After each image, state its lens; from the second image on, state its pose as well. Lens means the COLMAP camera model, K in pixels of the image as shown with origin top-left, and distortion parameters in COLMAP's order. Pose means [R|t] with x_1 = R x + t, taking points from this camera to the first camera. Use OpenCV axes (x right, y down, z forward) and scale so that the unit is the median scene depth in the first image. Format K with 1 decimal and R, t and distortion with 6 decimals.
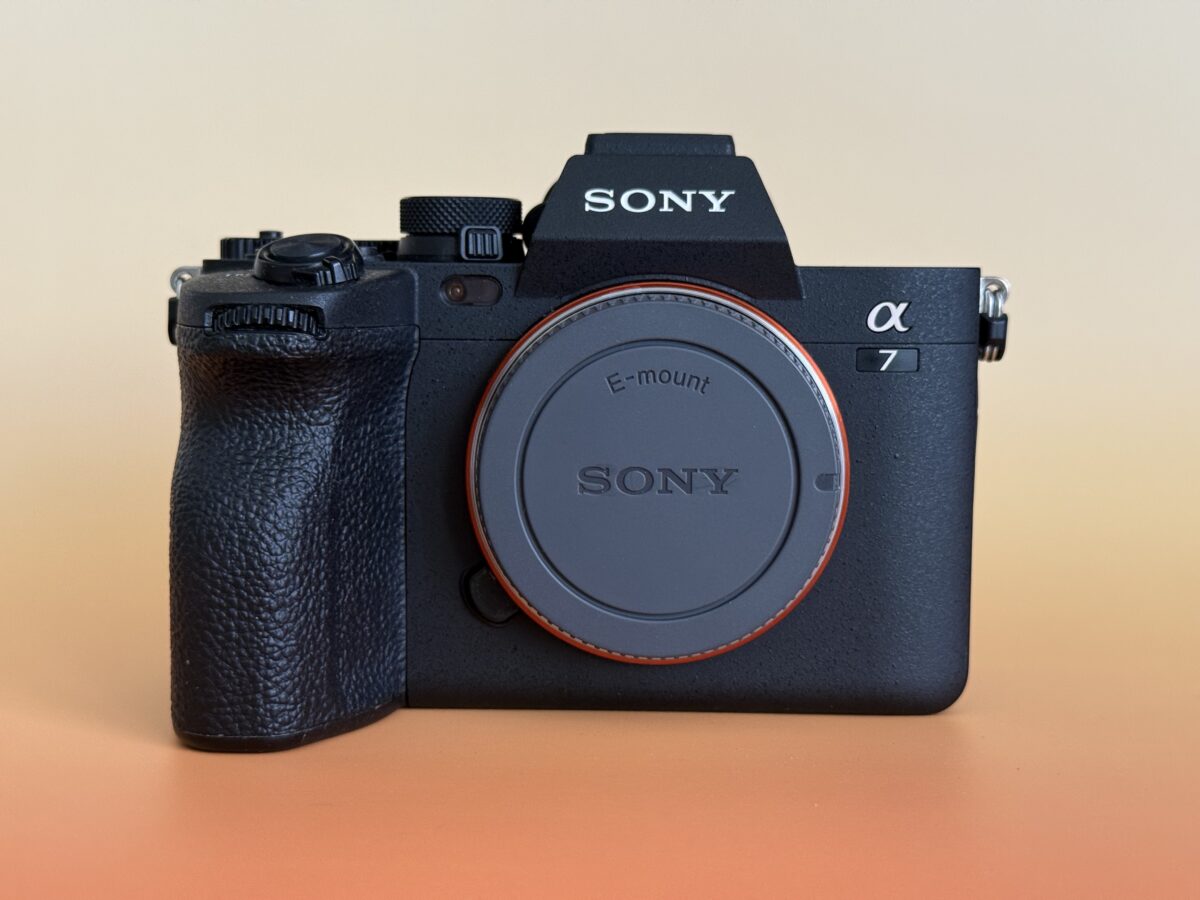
lens RADIAL K [[1739.8, 0, 600.0], [0, 1739.8, 450.0], [0, 0, 1]] dist [0.126936, 0.026866]
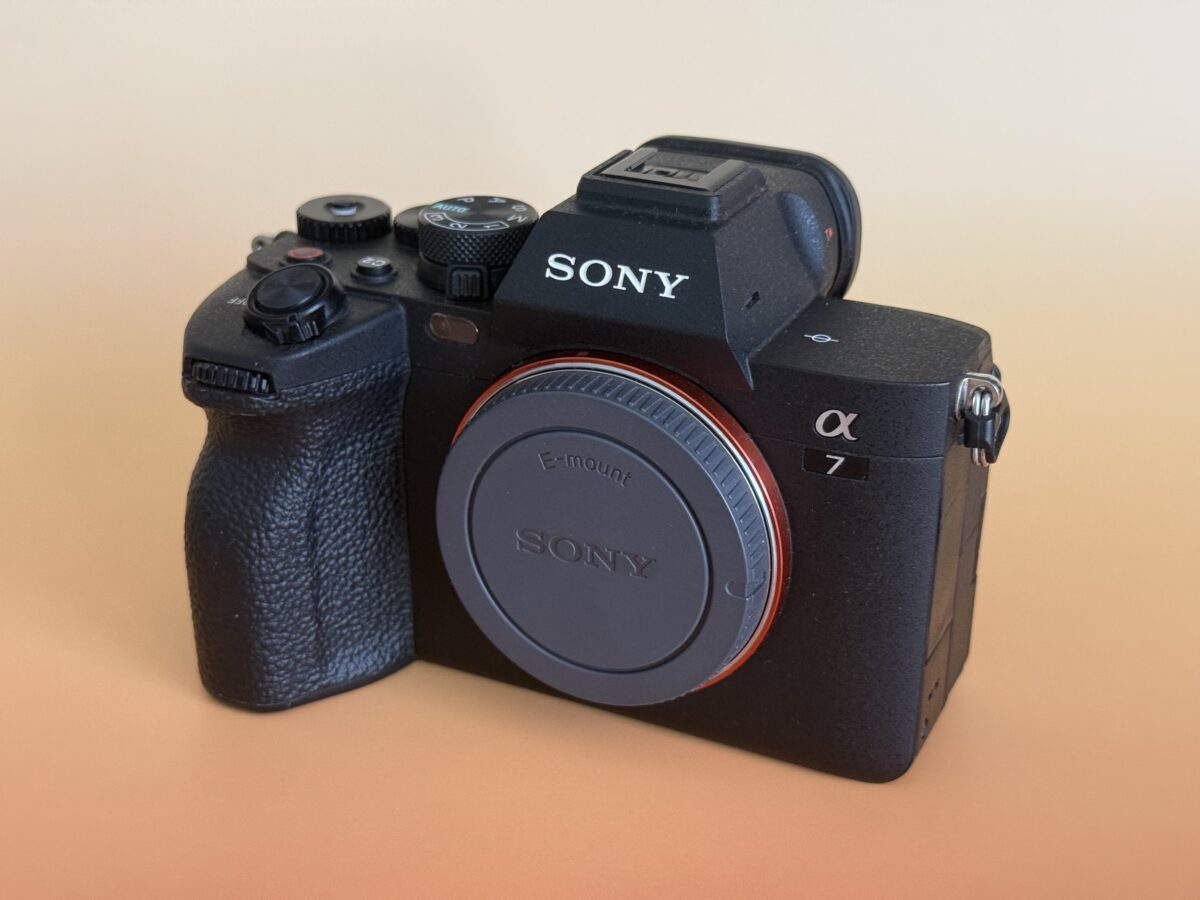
lens RADIAL K [[1739.8, 0, 600.0], [0, 1739.8, 450.0], [0, 0, 1]] dist [0.126936, 0.026866]
pose [[0.910218, 0.173004, -0.376262, 0.410263], [-0.036019, 0.938190, 0.344242, -0.387573], [0.412560, -0.299782, 0.860189, 0.131198]]
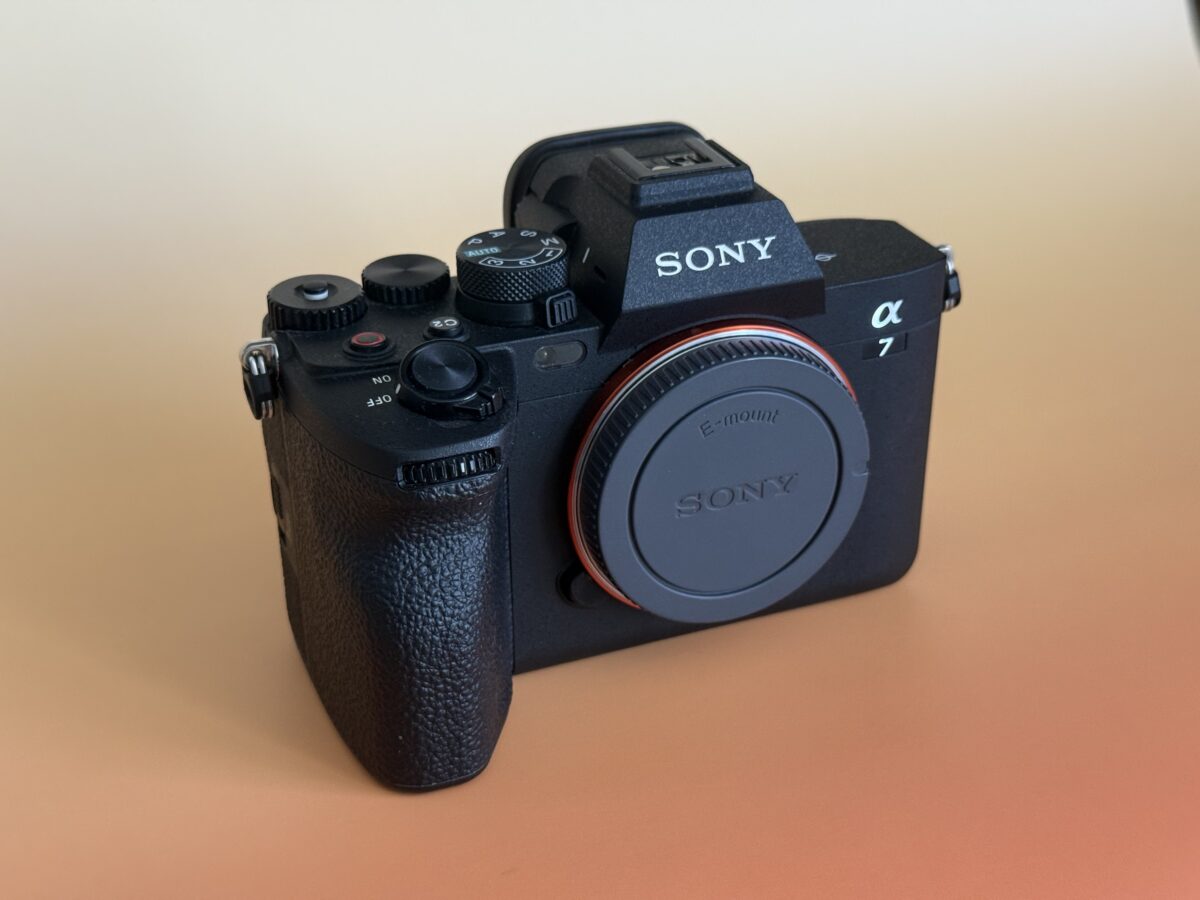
lens RADIAL K [[1739.8, 0, 600.0], [0, 1739.8, 450.0], [0, 0, 1]] dist [0.126936, 0.026866]
pose [[0.918732, -0.201433, 0.339641, -0.445013], [0.055939, 0.917825, 0.393025, -0.476381], [-0.390898, -0.342086, 0.854503, 0.023849]]
